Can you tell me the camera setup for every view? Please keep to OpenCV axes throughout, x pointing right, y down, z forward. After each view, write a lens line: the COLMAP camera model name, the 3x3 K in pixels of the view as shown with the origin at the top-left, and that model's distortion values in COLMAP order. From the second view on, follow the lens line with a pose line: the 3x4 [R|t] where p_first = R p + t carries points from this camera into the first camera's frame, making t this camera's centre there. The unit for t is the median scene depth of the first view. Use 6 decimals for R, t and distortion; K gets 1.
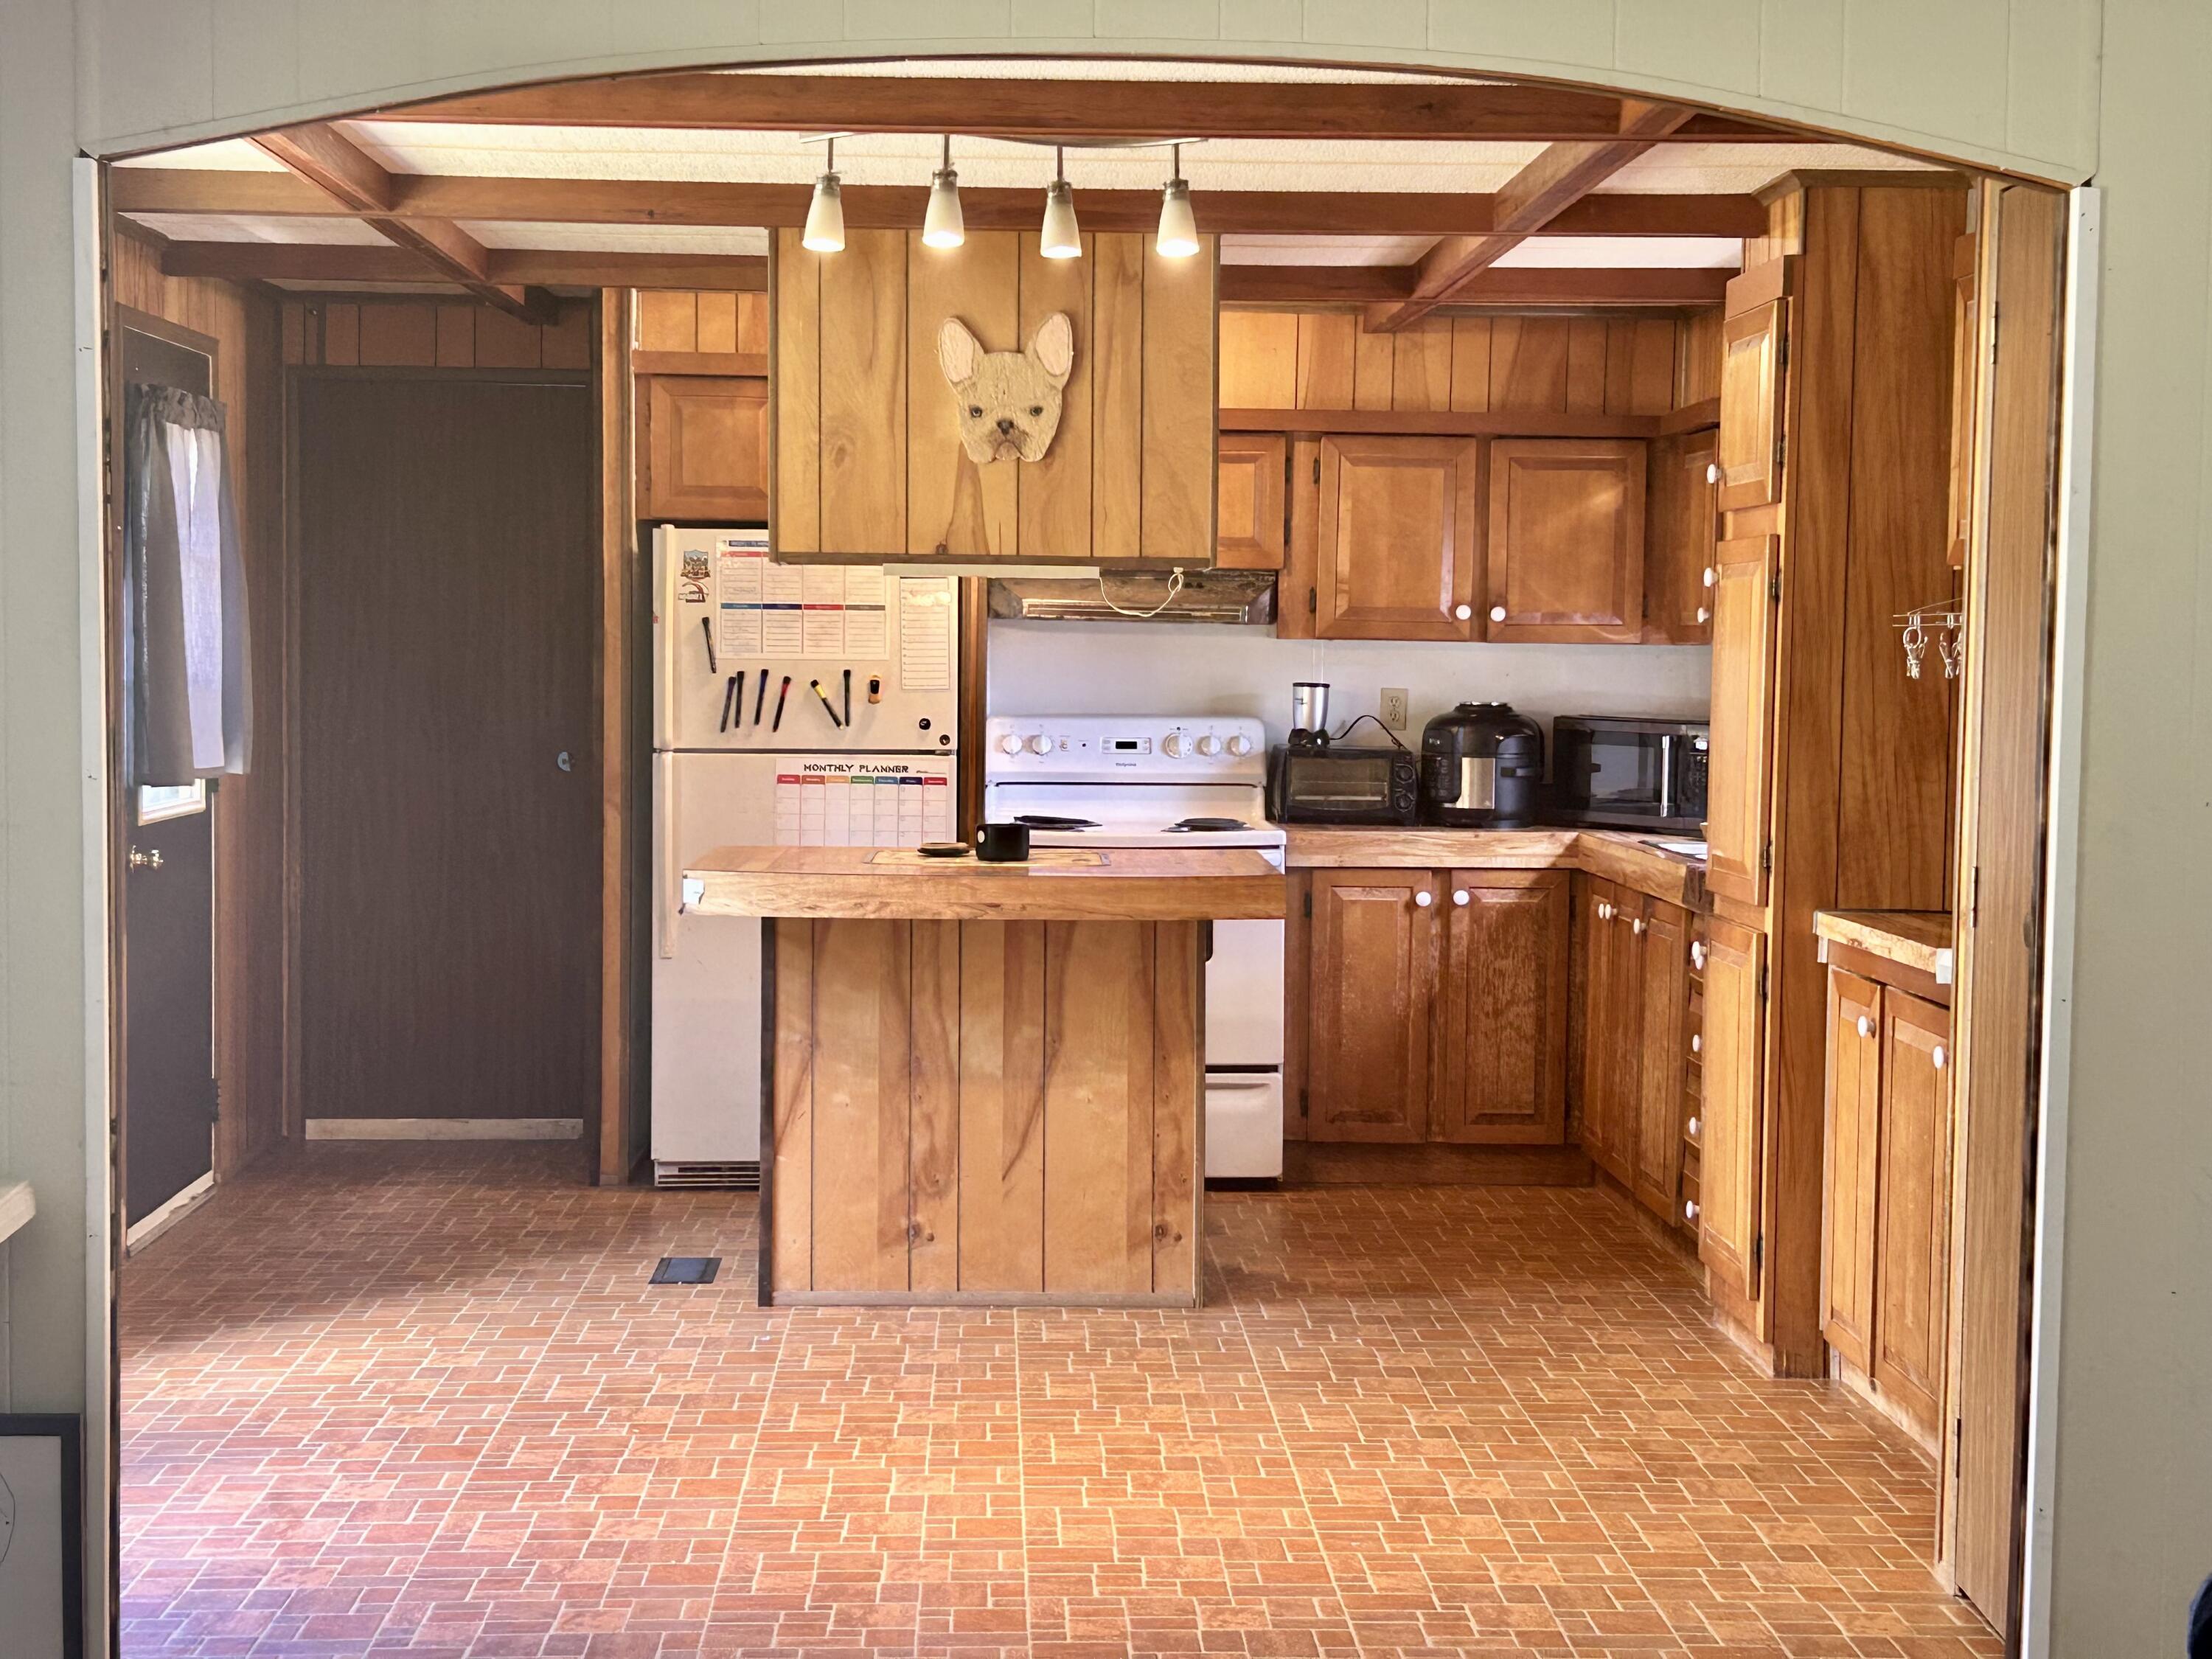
lens RADIAL K [[3108.4, 0, 1096.9], [0, 3108.4, 830.2], [0, 0, 1]] dist [0.085811, 0.000000]
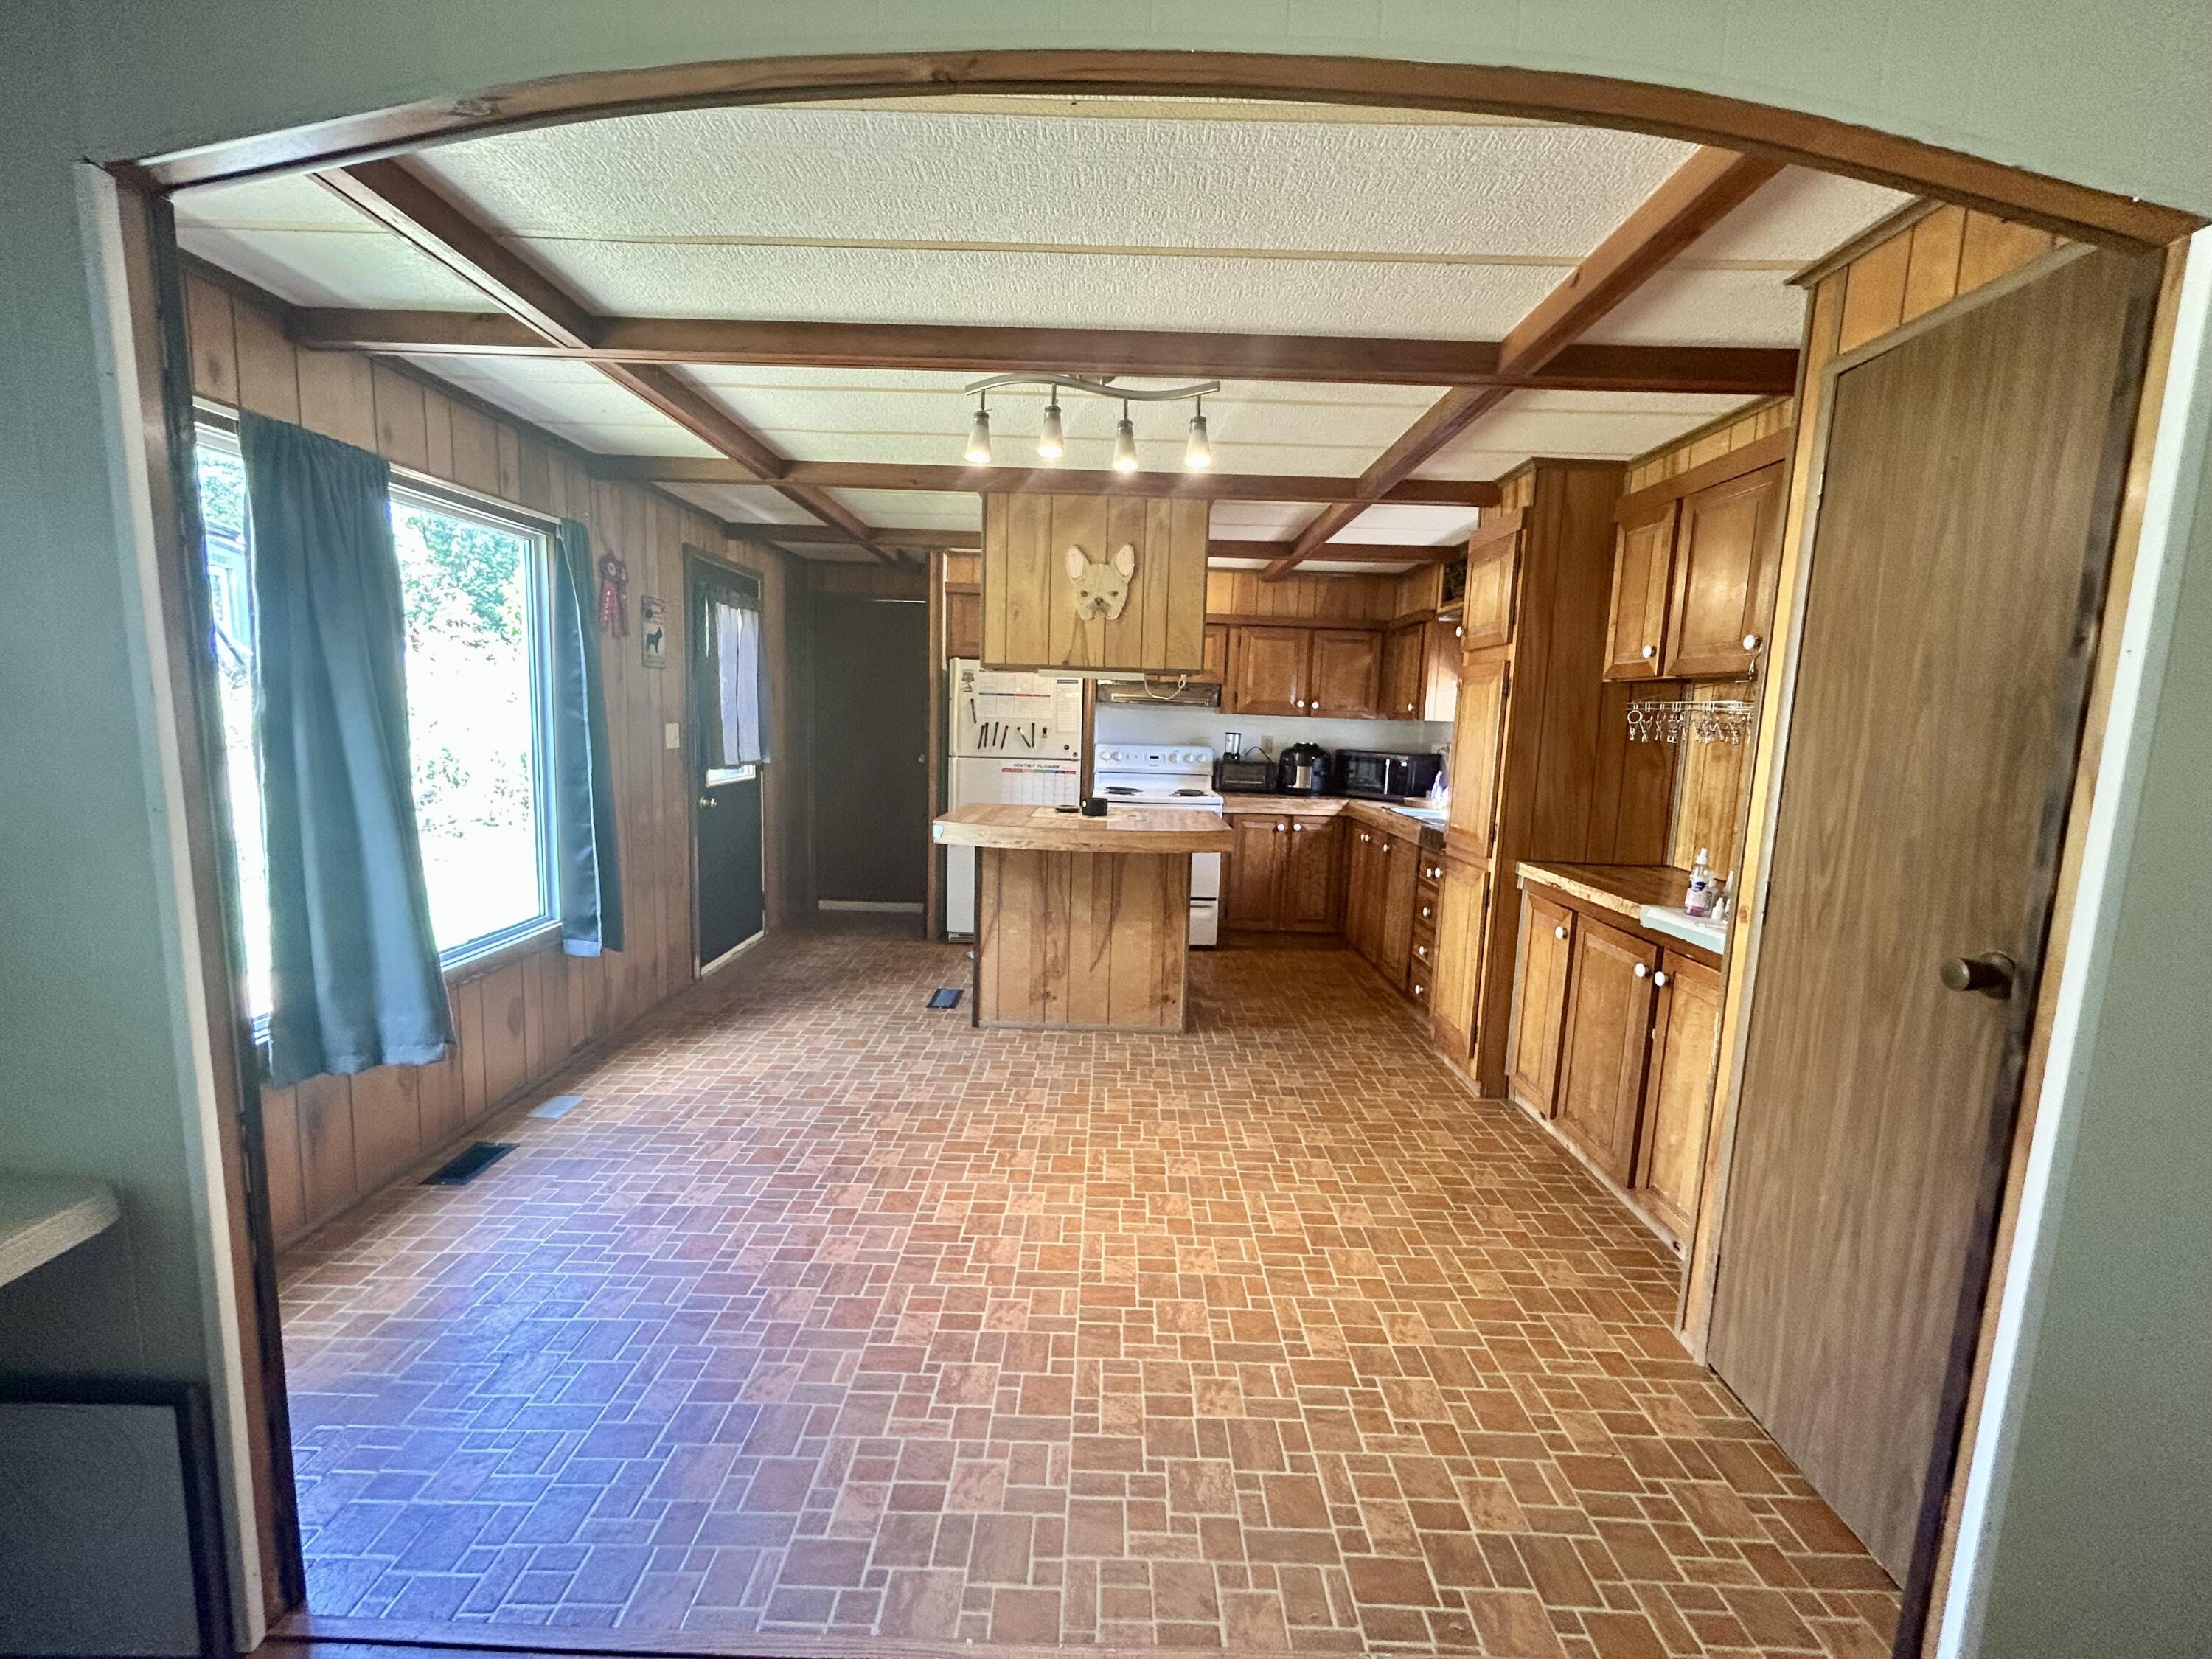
lens RADIAL K [[887.9, 0, 1103.4], [0, 887.9, 822.4], [0, 0, 1]] dist [-0.002793, 0.000993]
pose [[0.998757, 0.026006, -0.042529, 0.001159], [-0.023514, 0.998035, 0.058078, -0.019666], [0.043956, -0.057006, 0.997406, 0.385936]]
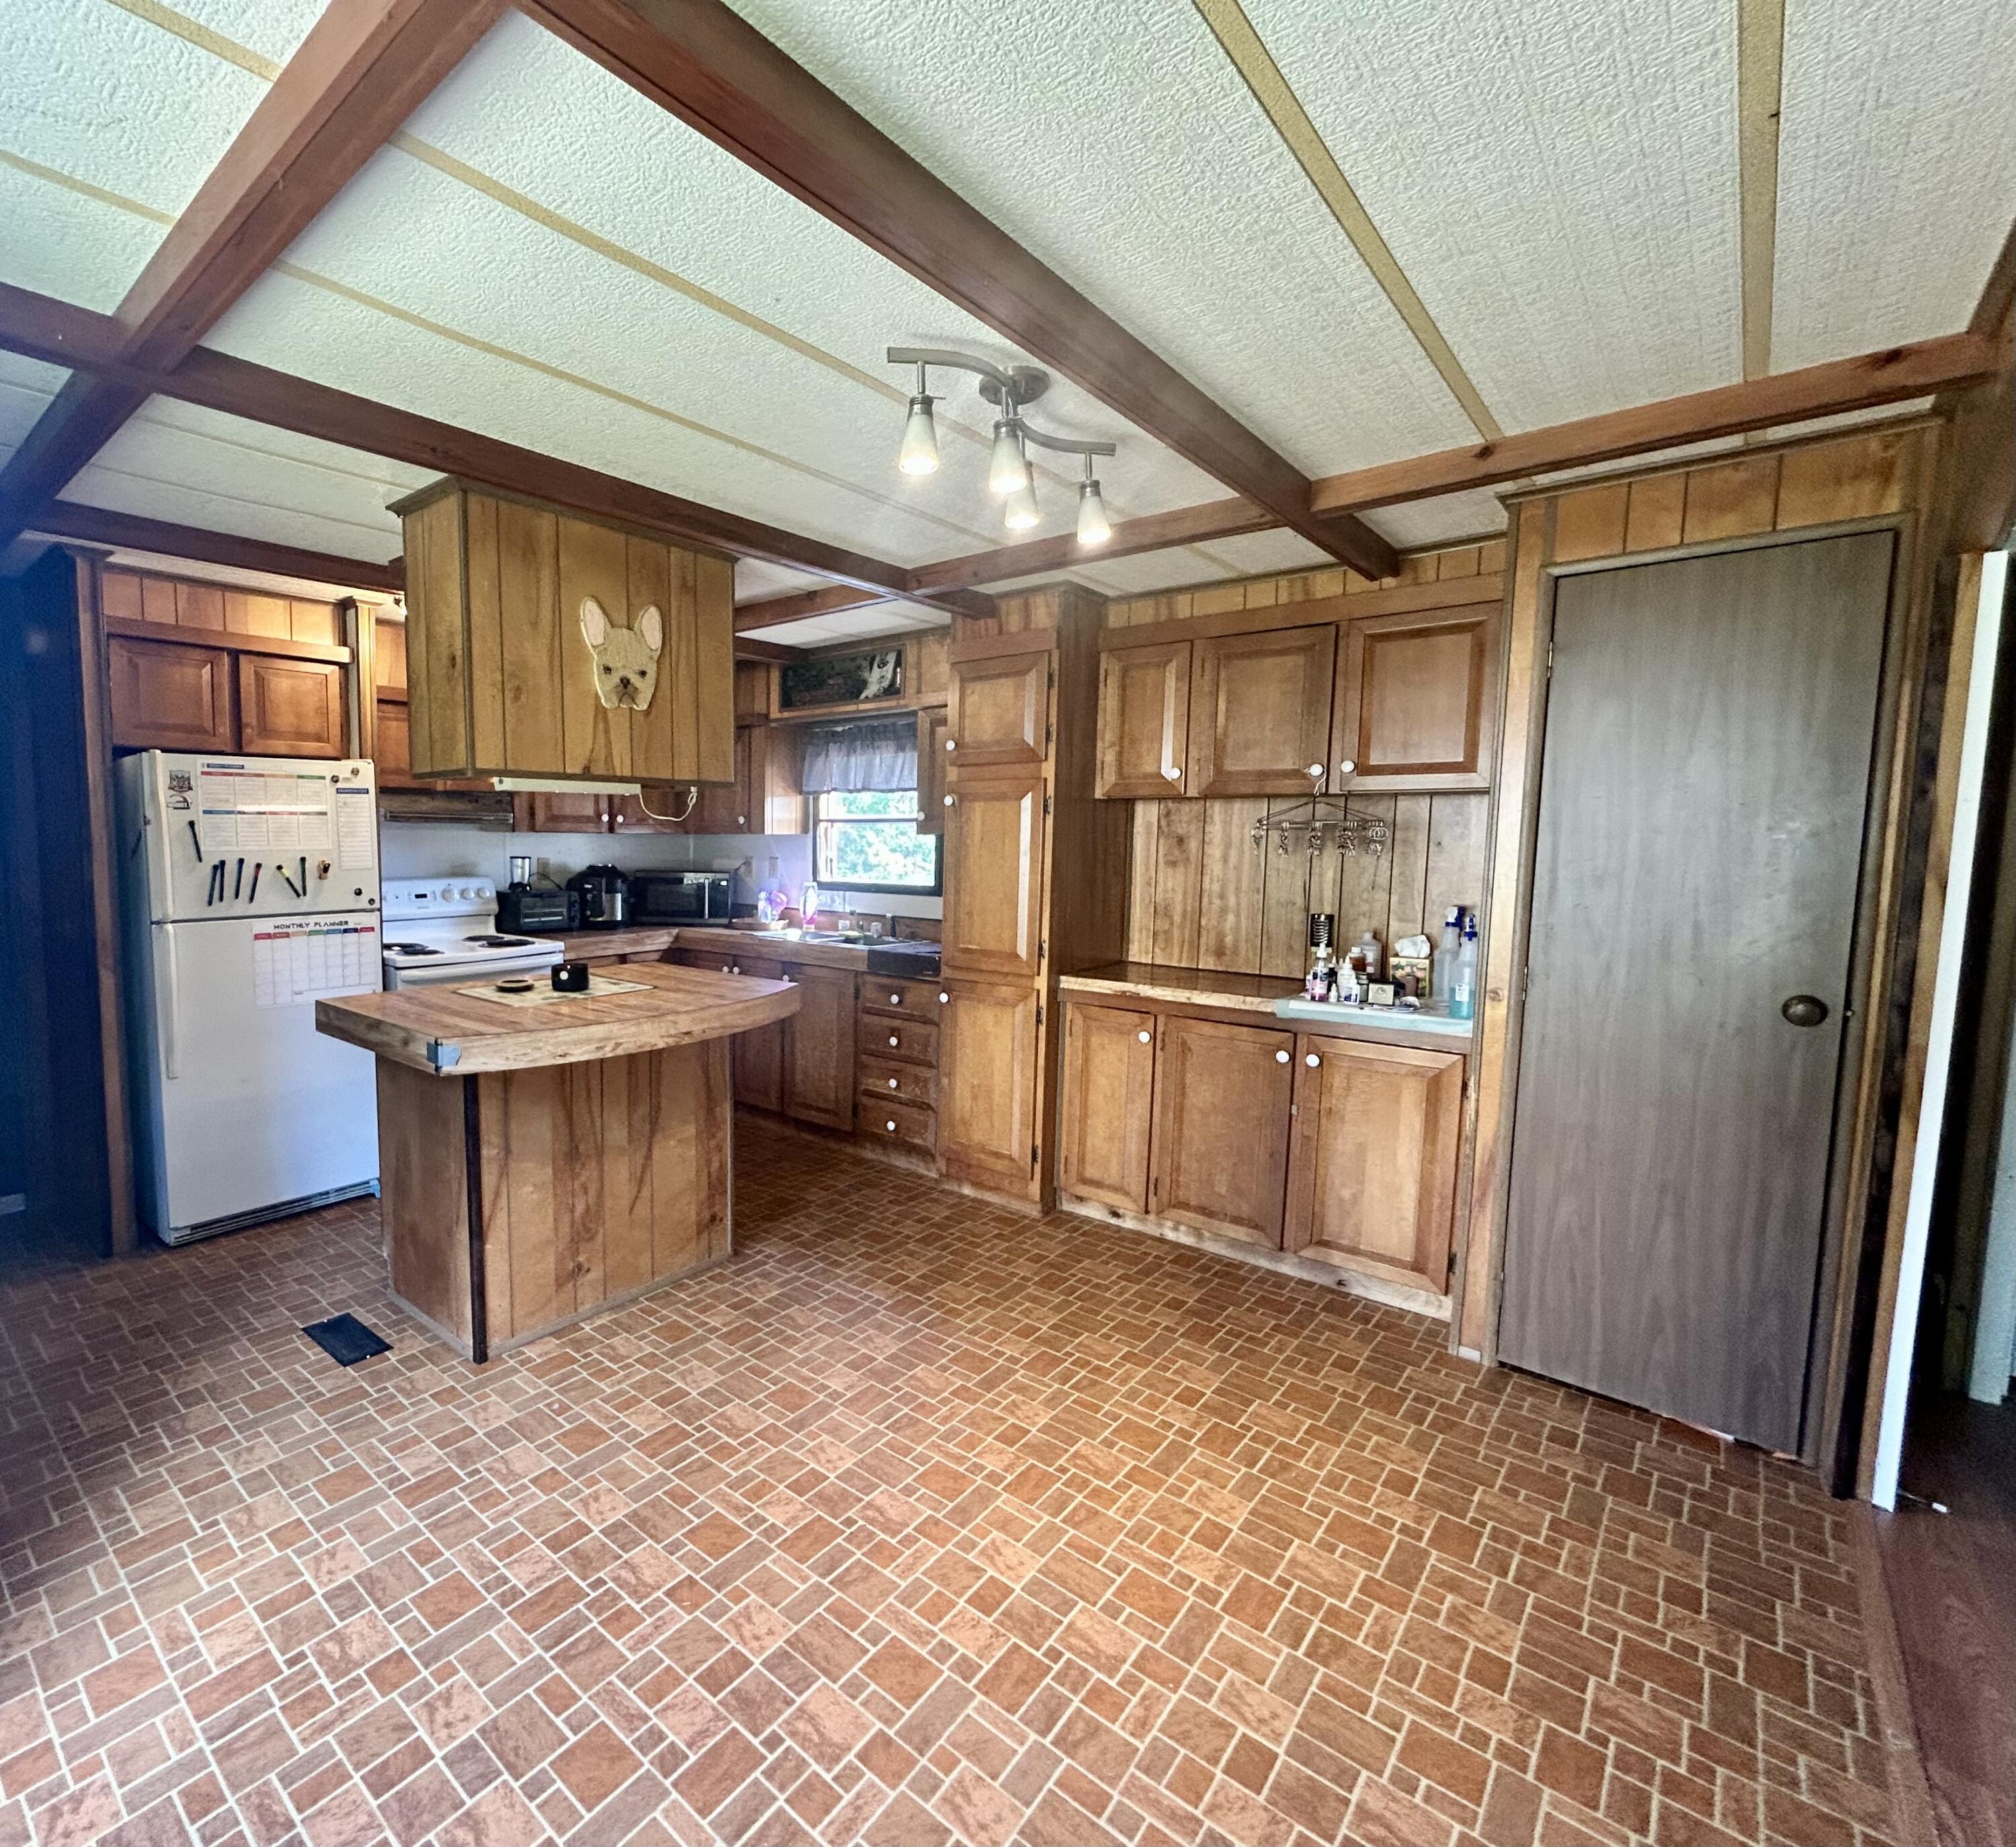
lens RADIAL K [[988.4, 0, 792.5], [0, 988.4, 919.2], [0, 0, 1]] dist [-0.009213, 0.004487]
pose [[0.723431, -0.068833, 0.686956, -0.257718], [0.045828, 0.997611, 0.051700, -0.040254], [-0.688874, -0.005919, 0.724857, 0.572696]]
